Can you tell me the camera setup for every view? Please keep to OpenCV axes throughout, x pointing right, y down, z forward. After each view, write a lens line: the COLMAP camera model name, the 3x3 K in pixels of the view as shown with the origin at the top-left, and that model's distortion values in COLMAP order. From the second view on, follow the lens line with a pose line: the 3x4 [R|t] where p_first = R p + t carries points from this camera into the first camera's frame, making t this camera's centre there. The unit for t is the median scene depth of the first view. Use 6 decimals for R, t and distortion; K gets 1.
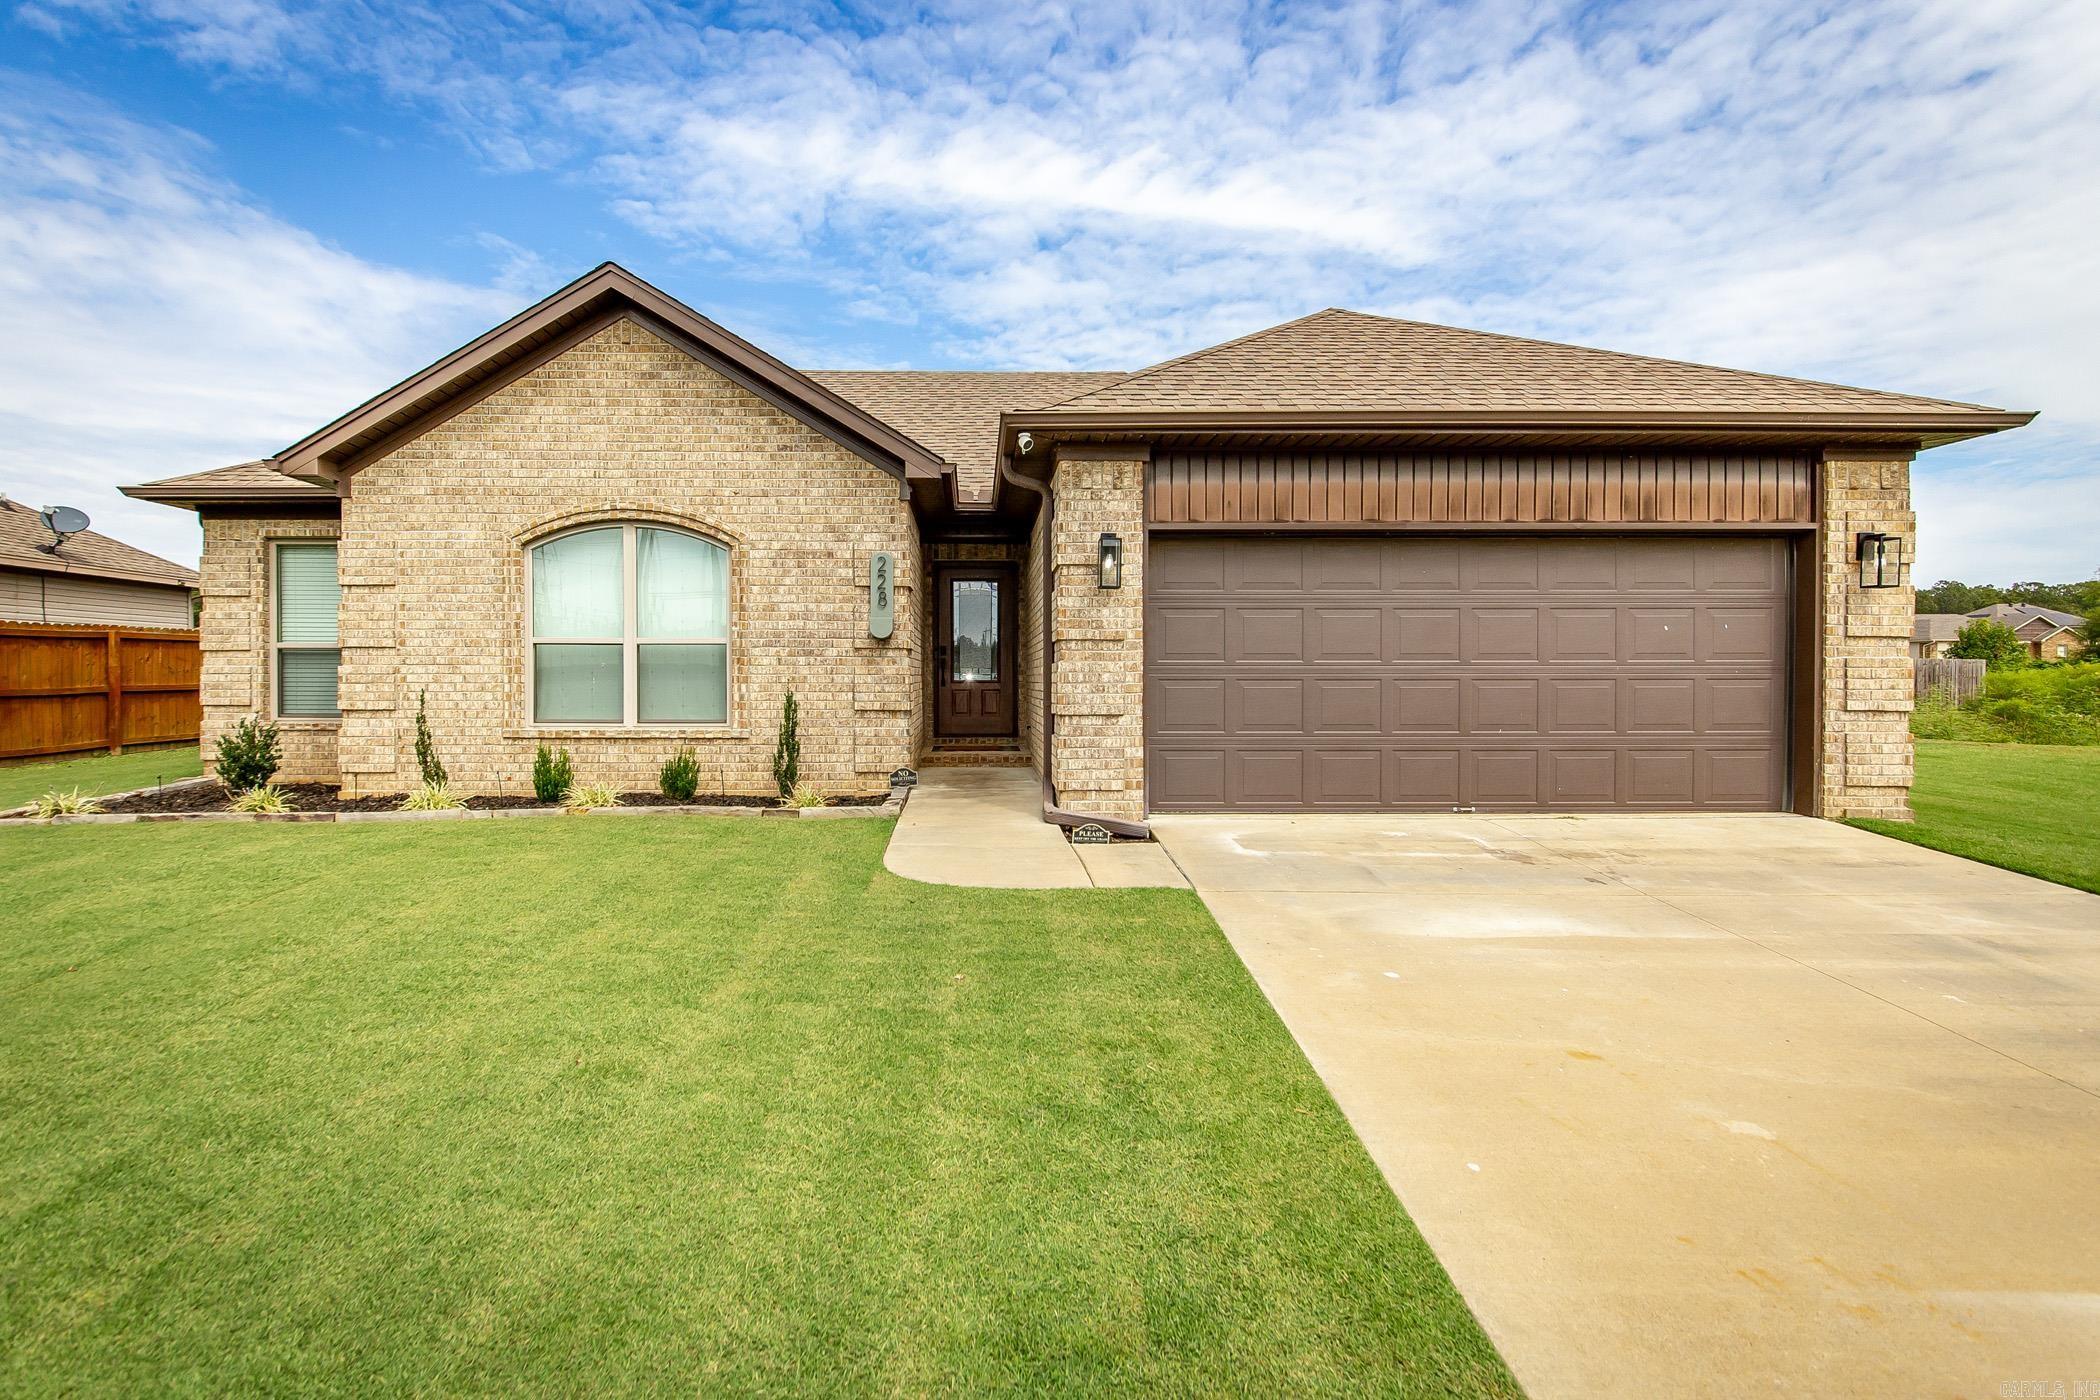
lens RADIAL K [[1049.7, 0, 986.7], [0, 1049.7, 671.2], [0, 0, 1]] dist [0.004937, 0.001139]
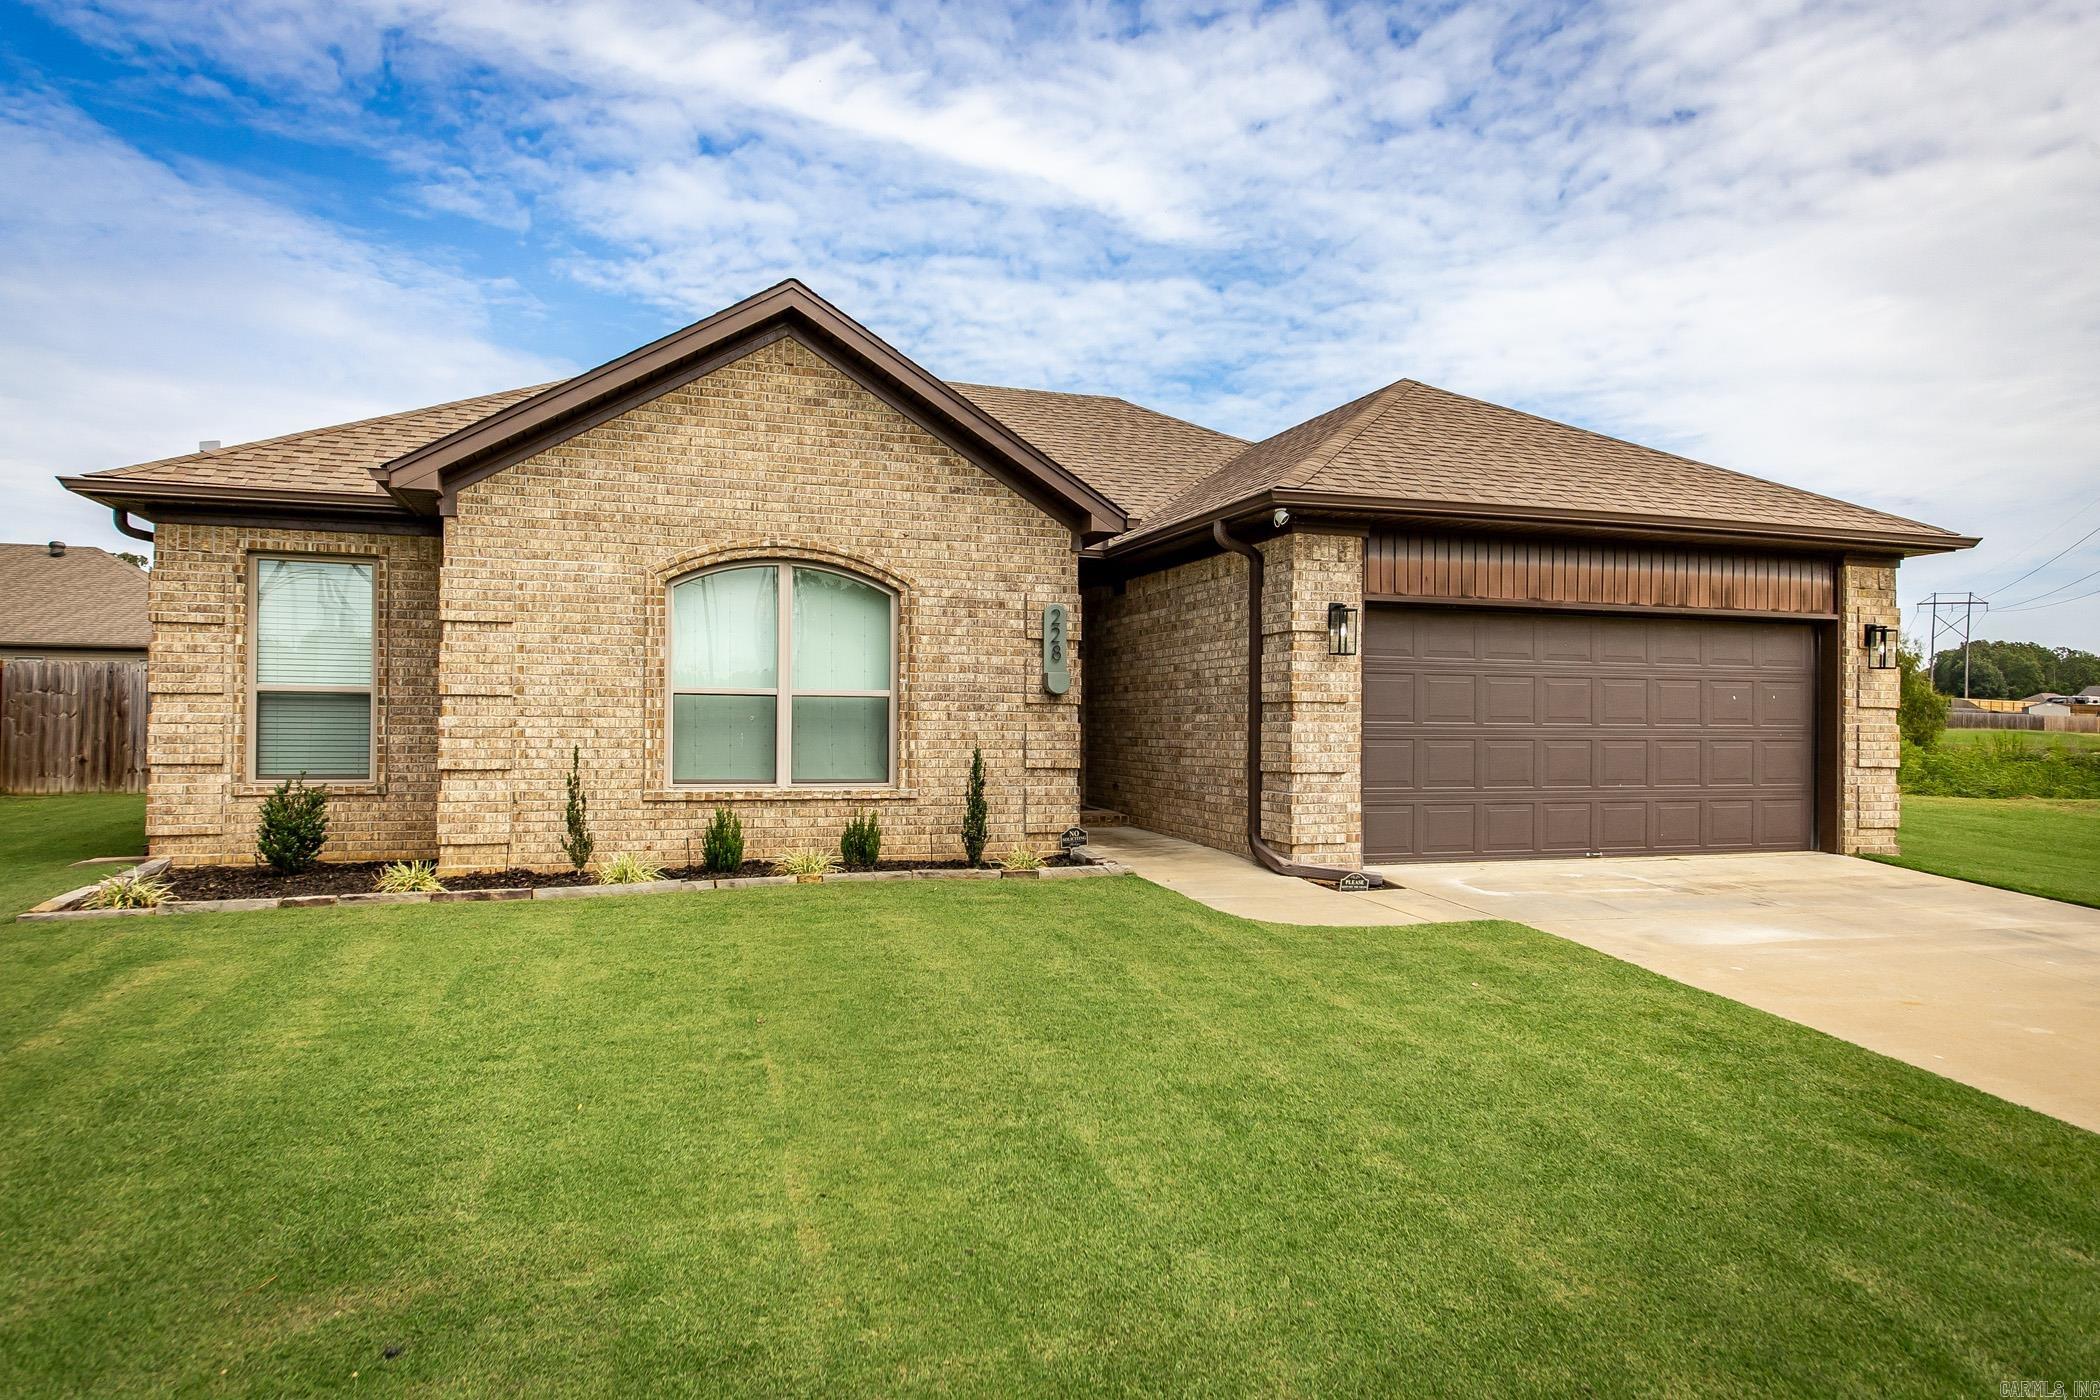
lens RADIAL K [[1358.2, 0, 1069.4], [0, 1358.2, 682.5], [0, 0, 1]] dist [0.029978, -0.004585]
pose [[0.945564, 0.017701, 0.324954, -0.491014], [-0.010321, 0.999648, -0.024422, -0.010997], [-0.325272, 0.019739, 0.945414, -0.187361]]
